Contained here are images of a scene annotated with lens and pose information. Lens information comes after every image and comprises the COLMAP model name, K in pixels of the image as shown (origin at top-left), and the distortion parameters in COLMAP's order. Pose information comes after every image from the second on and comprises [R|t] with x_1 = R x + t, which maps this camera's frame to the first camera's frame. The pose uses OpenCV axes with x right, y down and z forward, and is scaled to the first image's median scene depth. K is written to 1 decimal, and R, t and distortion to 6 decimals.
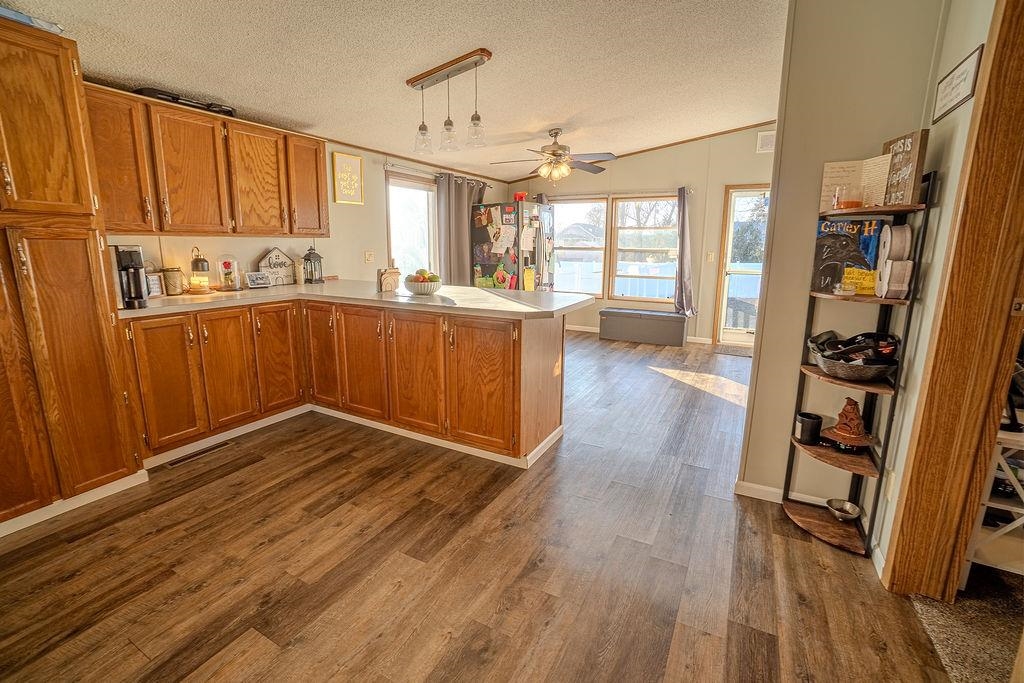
lens RADIAL K [[451.0, 0, 504.9], [0, 451.0, 335.1], [0, 0, 1]] dist [-0.066443, 0.022137]
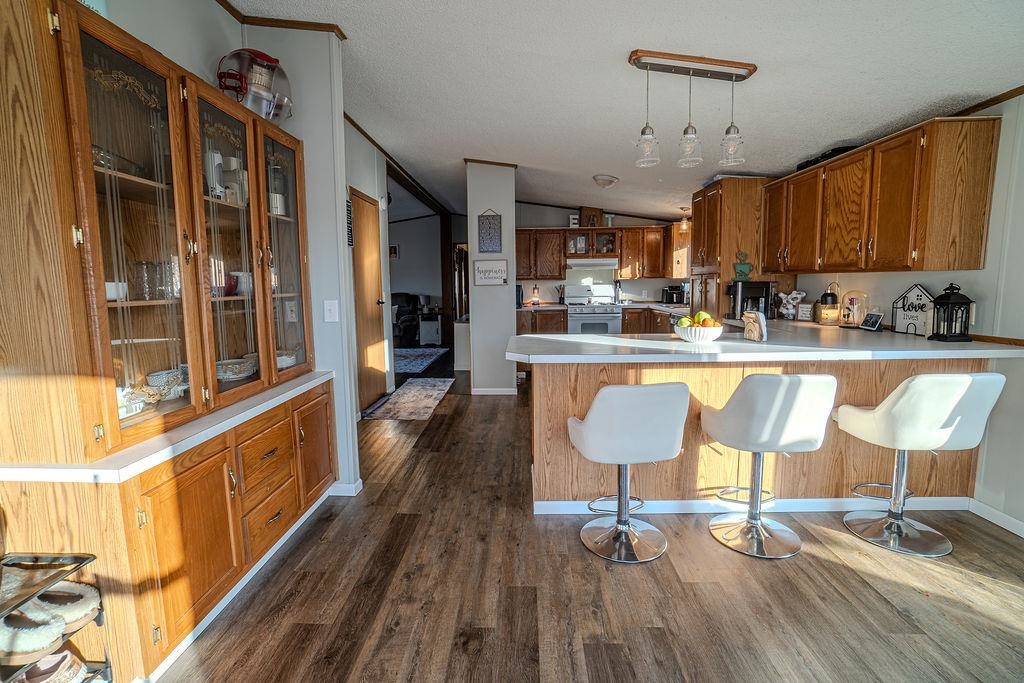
lens RADIAL K [[451.0, 0, 504.9], [0, 451.0, 335.1], [0, 0, 1]] dist [-0.066443, 0.022137]
pose [[-0.896896, 0.057260, -0.438519, 0.274231], [-0.078057, 0.955518, 0.284415, -0.168204], [0.435299, 0.289320, -0.852531, 0.839587]]
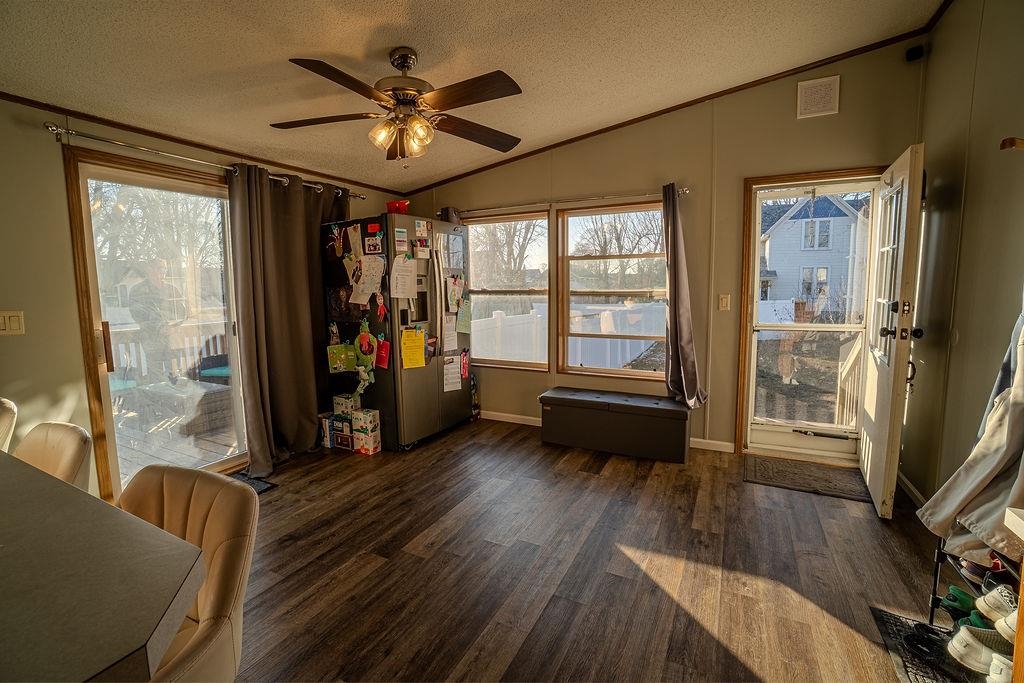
lens RADIAL K [[451.0, 0, 504.9], [0, 451.0, 335.1], [0, 0, 1]] dist [-0.066443, 0.022137]
pose [[0.999615, -0.019783, 0.019466, 0.162872], [0.021484, 0.995579, -0.091434, -0.084990], [-0.017571, 0.091817, 0.995621, 0.427138]]
